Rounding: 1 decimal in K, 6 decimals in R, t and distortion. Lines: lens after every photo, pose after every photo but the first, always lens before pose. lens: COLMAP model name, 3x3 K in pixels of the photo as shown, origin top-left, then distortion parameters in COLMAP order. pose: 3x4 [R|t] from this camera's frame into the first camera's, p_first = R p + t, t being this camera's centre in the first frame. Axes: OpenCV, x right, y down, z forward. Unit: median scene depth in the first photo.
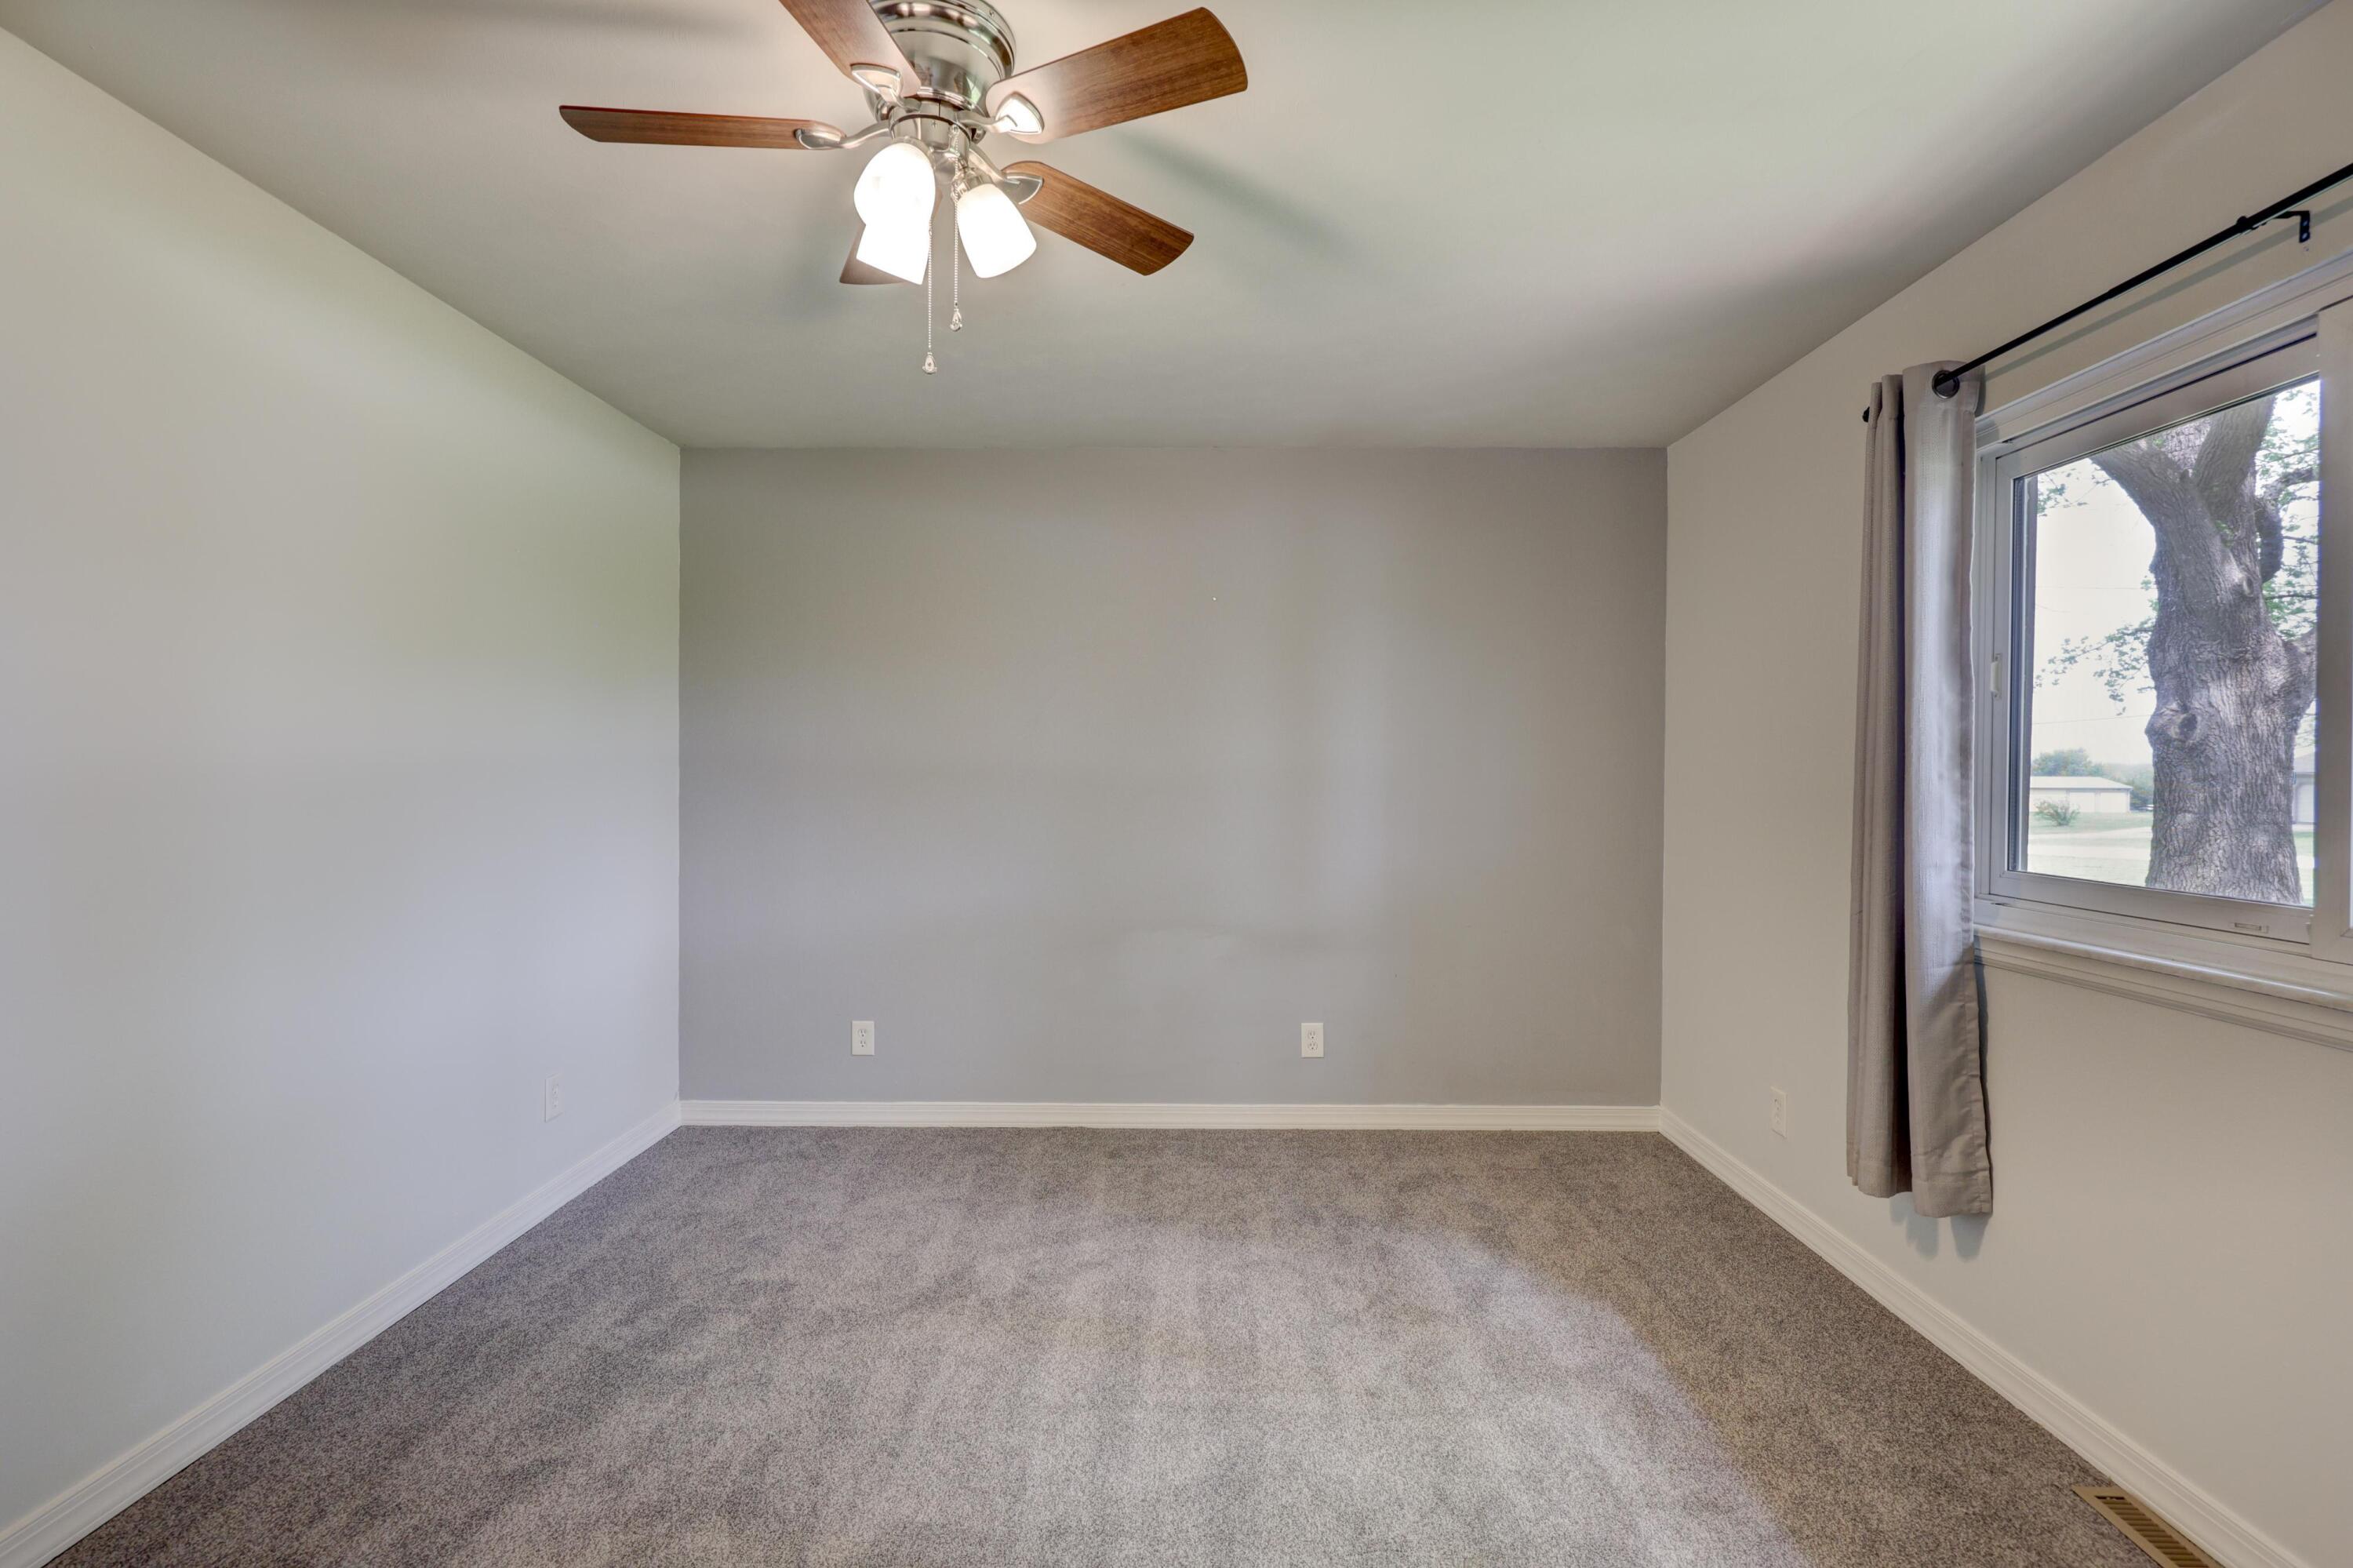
lens RADIAL K [[1069.0, 0, 1169.9], [0, 1069.0, 782.9], [0, 0, 1]] dist [-0.000992, -0.000252]
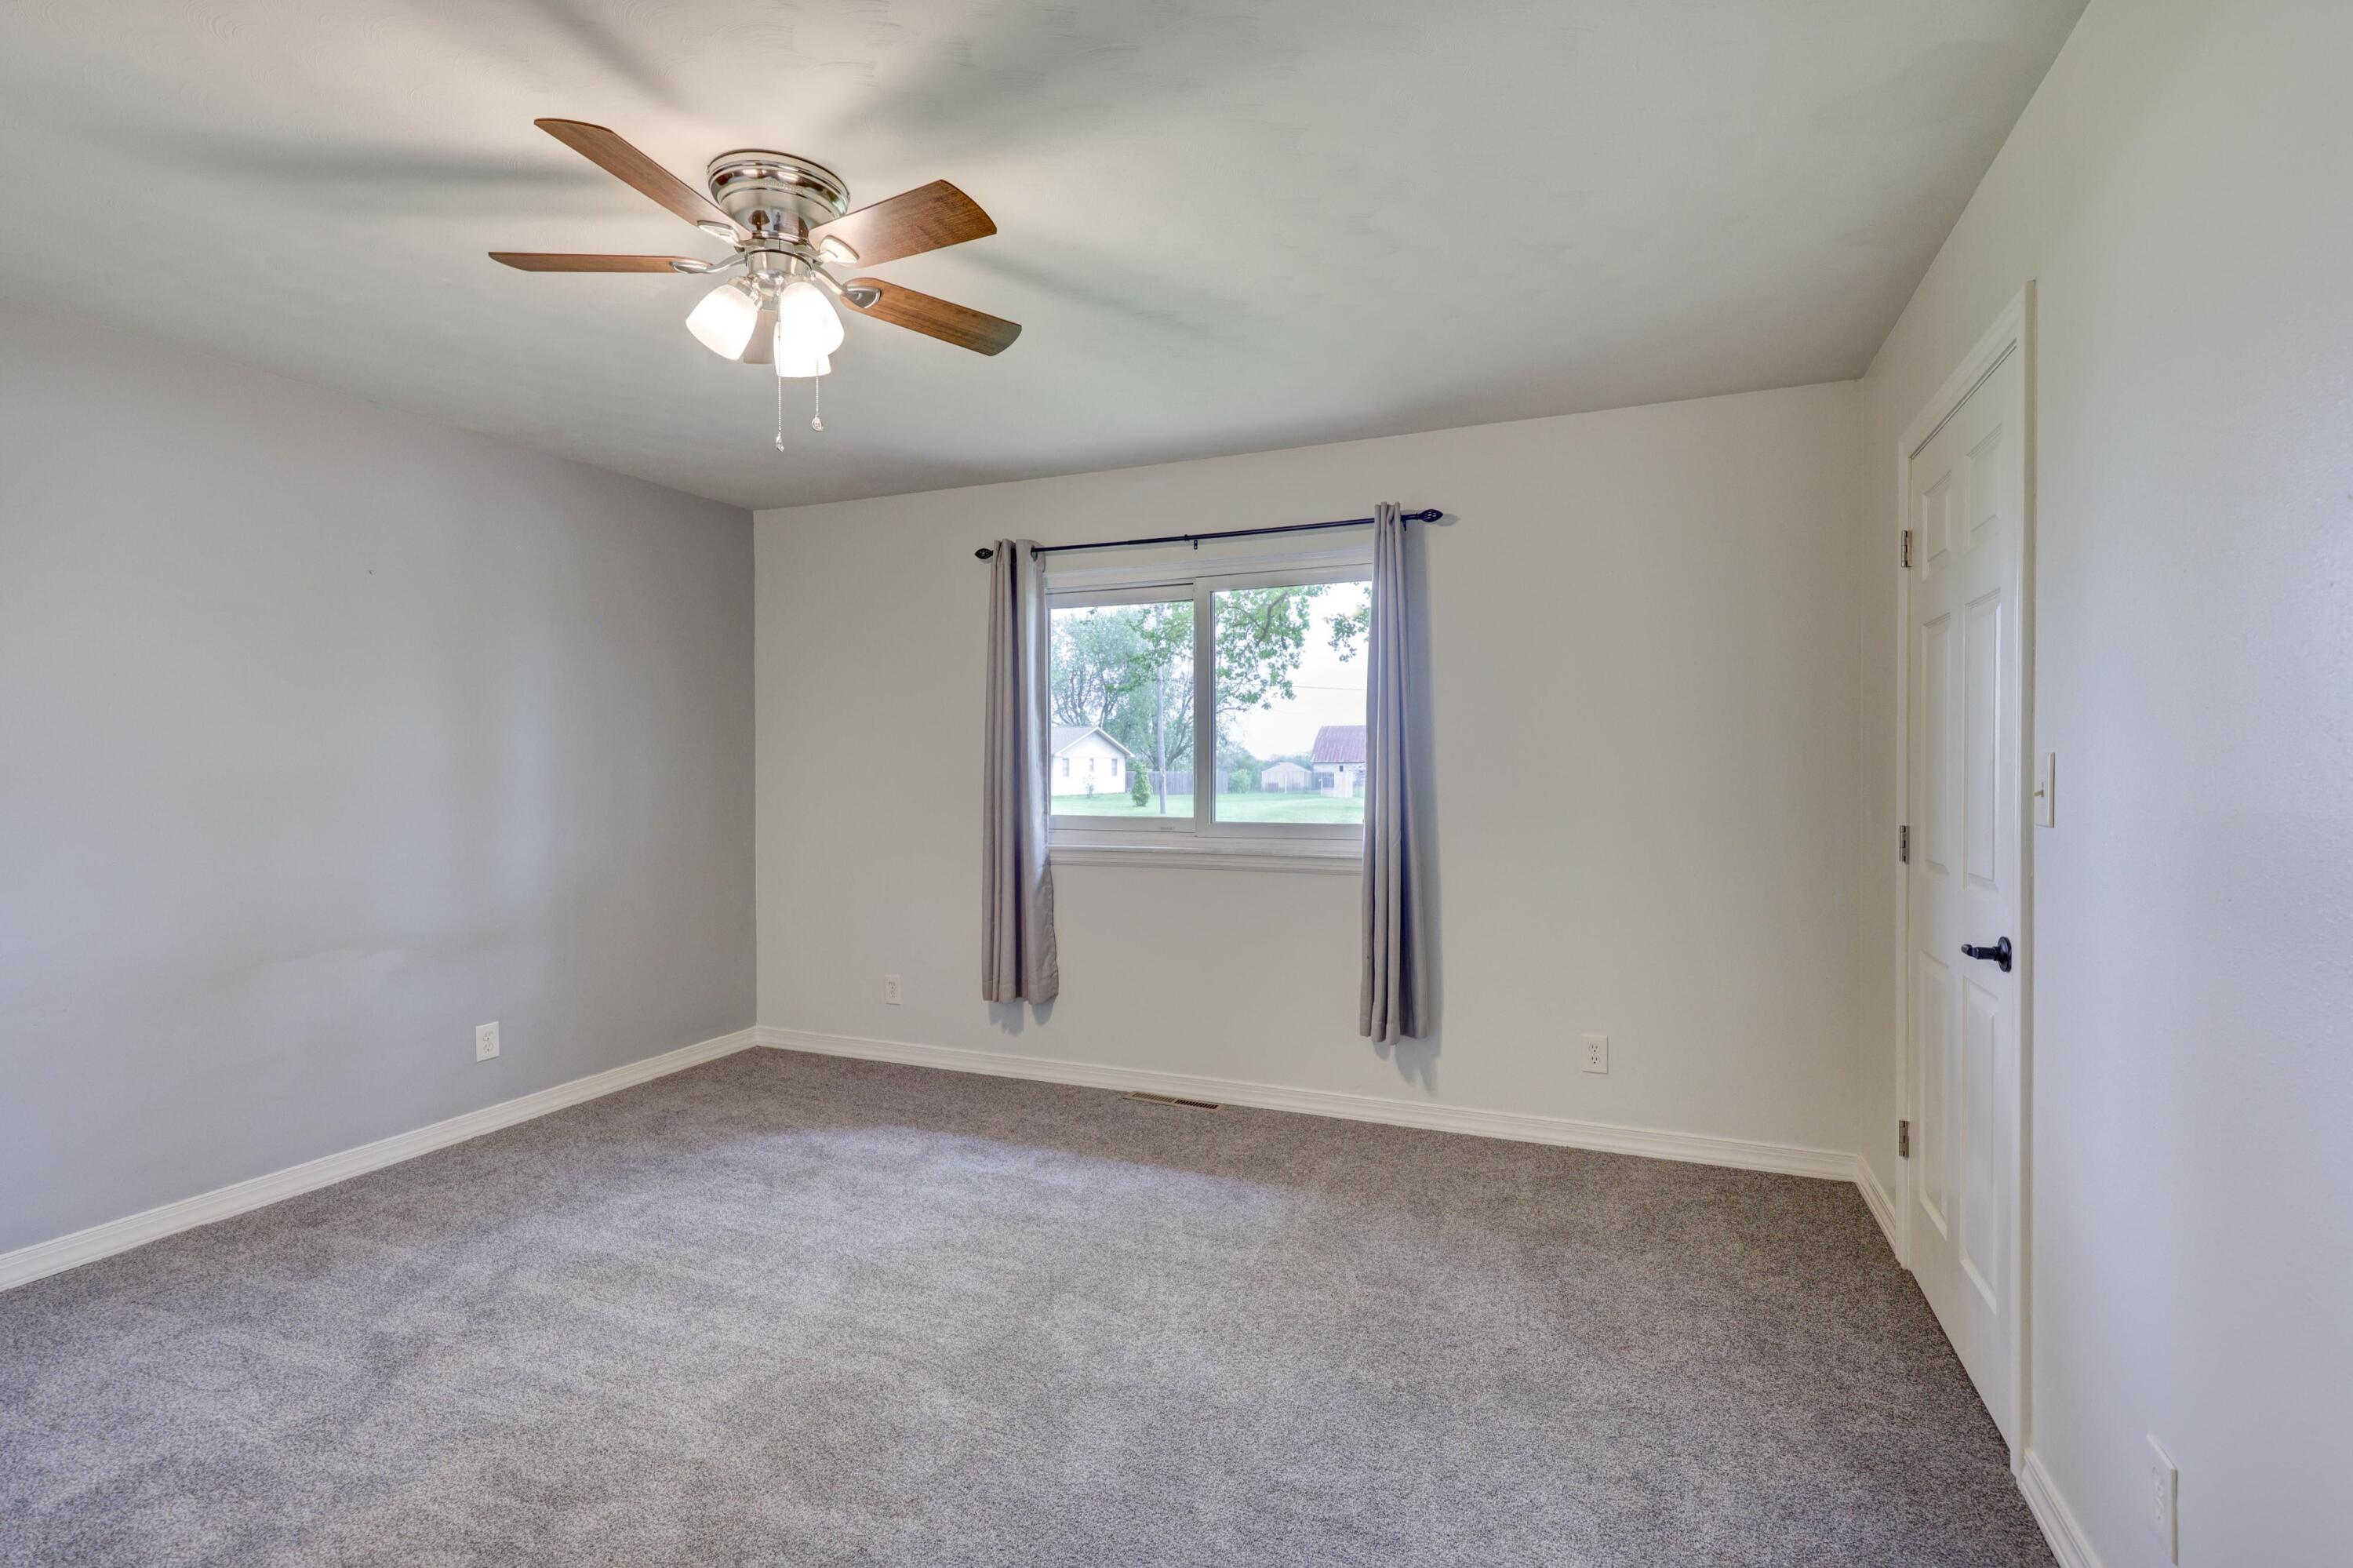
lens RADIAL K [[1057.1, 0, 1207.5], [0, 1057.1, 777.4], [0, 0, 1]] dist [0.001497, 0.000524]
pose [[0.364793, -0.017138, 0.930931, -0.751327], [0.015782, 0.999801, 0.012222, -0.002742], [-0.930955, 0.010233, 0.364991, 0.047247]]
